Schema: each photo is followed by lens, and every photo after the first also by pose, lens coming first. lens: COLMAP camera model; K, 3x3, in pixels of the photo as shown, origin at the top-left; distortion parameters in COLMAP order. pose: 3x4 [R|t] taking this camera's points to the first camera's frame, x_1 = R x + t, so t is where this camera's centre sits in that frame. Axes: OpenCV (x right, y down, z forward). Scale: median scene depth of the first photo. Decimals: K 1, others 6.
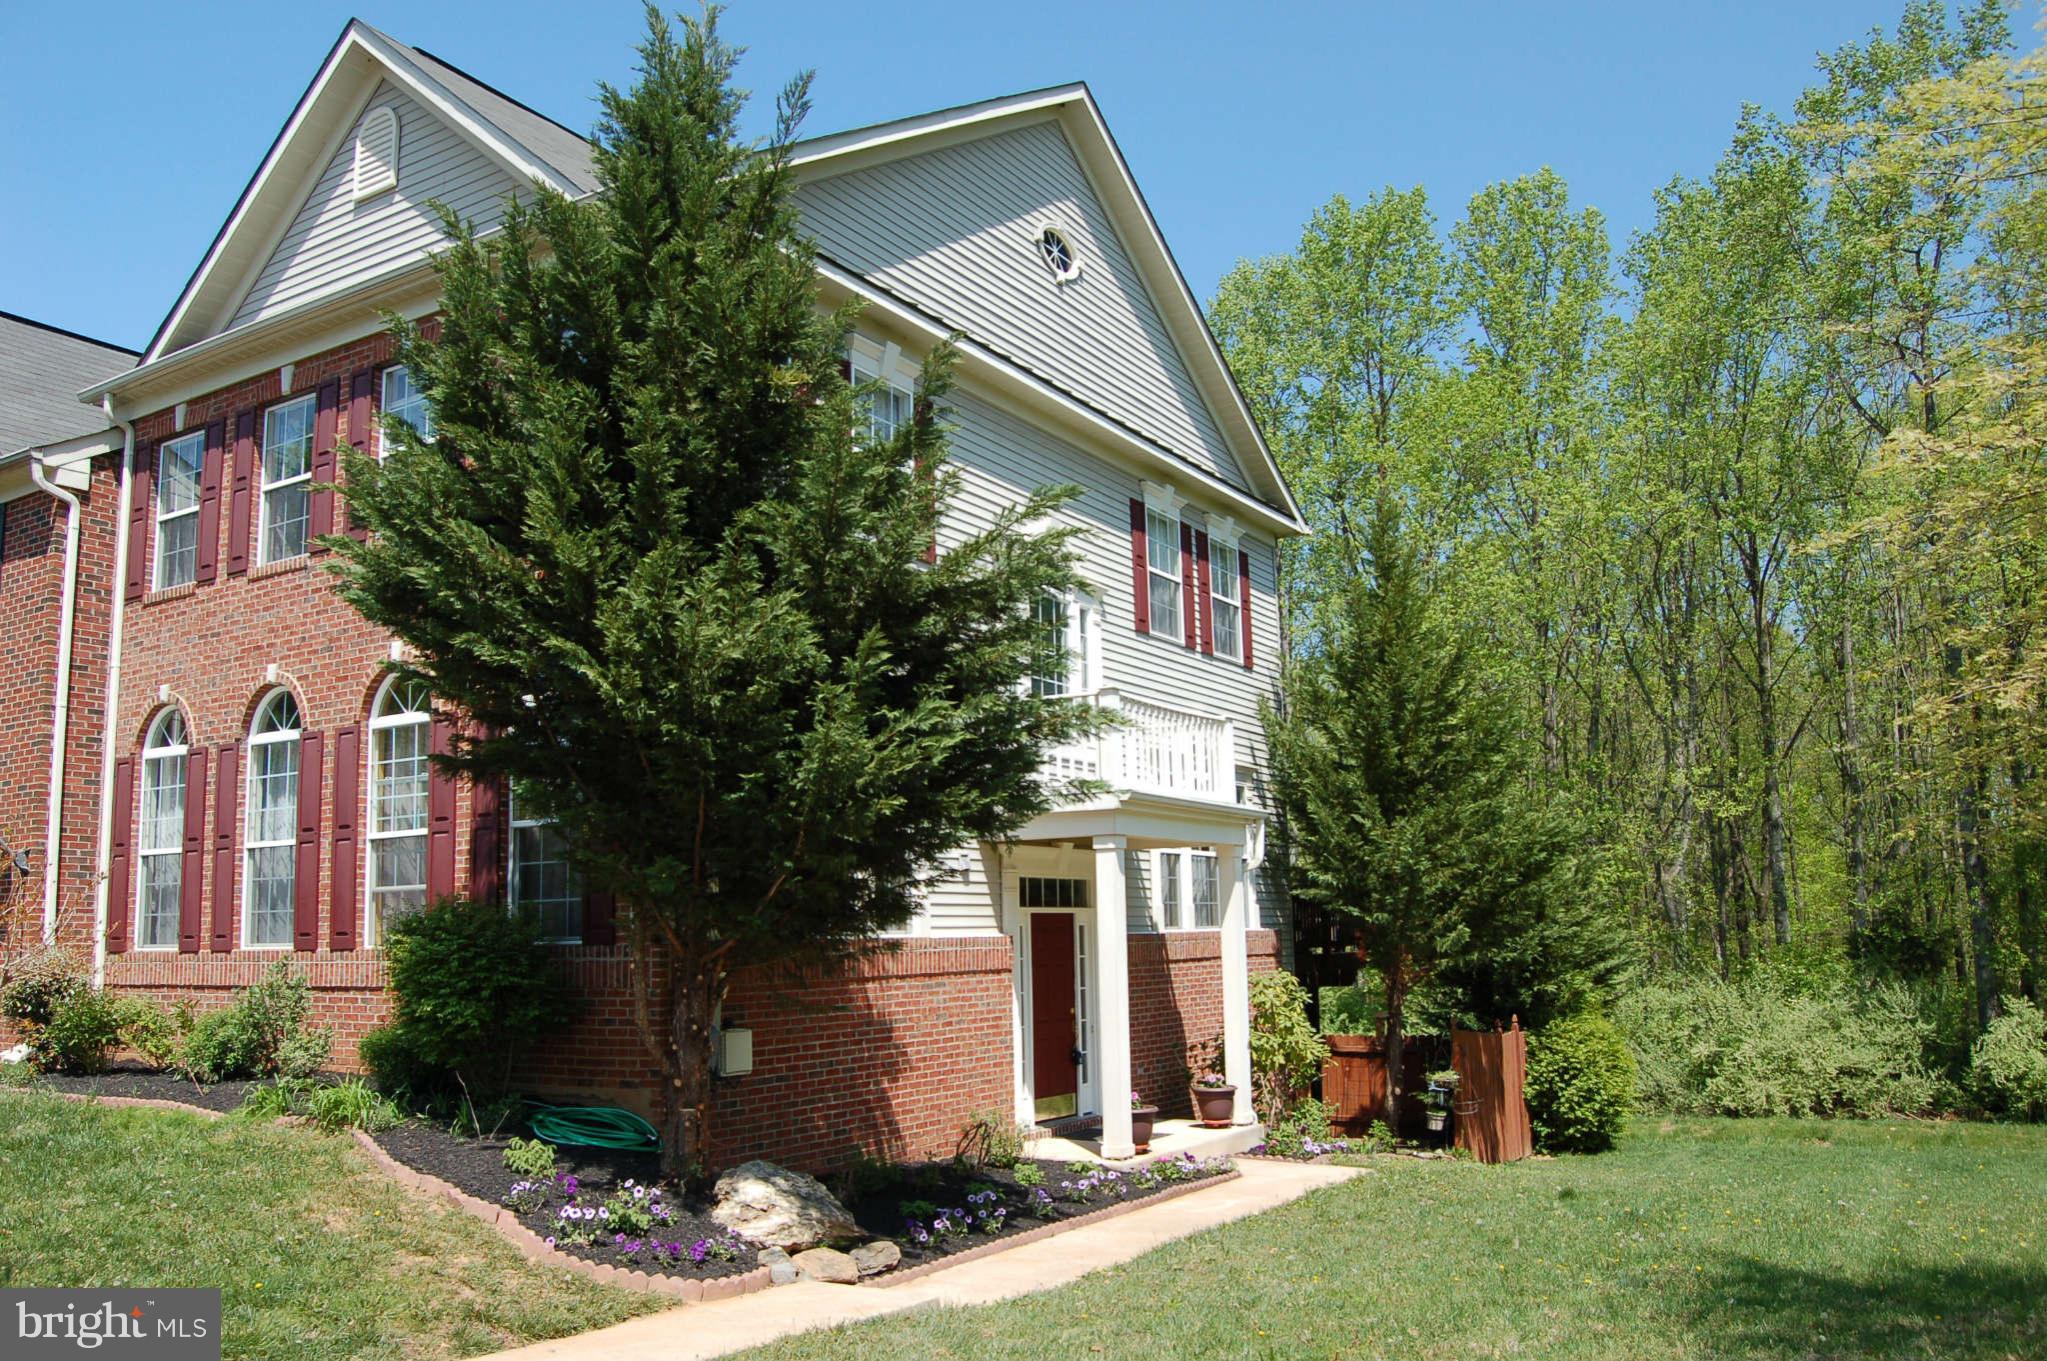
lens RADIAL K [[1656.4, 0, 1014.4], [0, 1656.4, 690.8], [0, 0, 1]] dist [-0.099346, 0.045355]
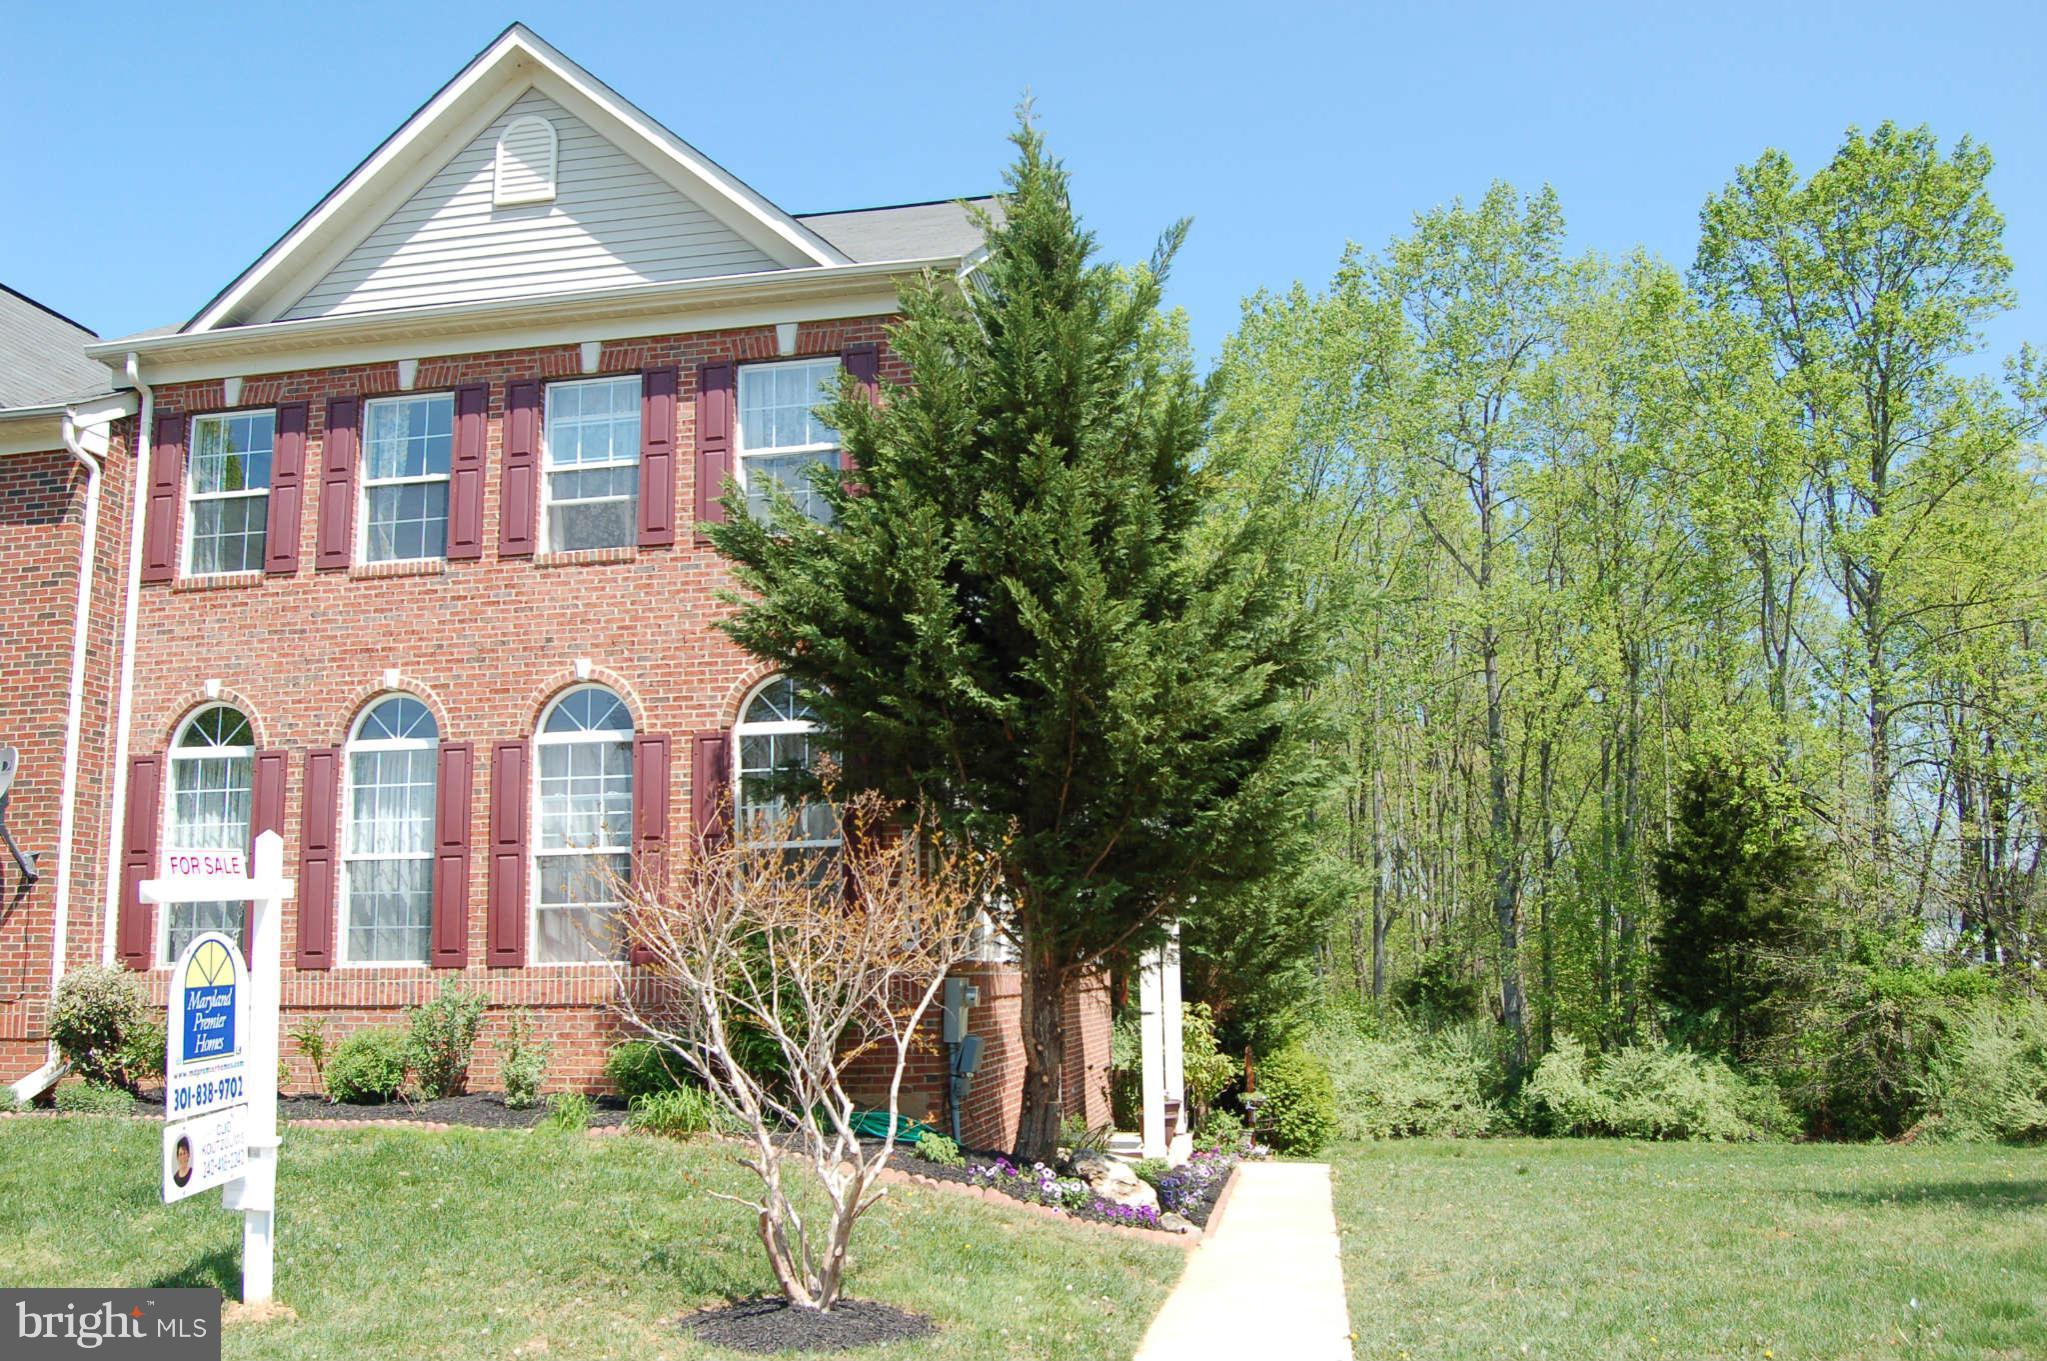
lens RADIAL K [[1755.6, 0, 1025.3], [0, 1755.6, 673.8], [0, 0, 1]] dist [-0.118549, 0.081023]
pose [[0.924599, 0.072305, 0.374017, -0.467966], [-0.059777, 0.997197, -0.045004, 0.009424], [-0.376222, 0.019253, 0.926329, -0.082297]]
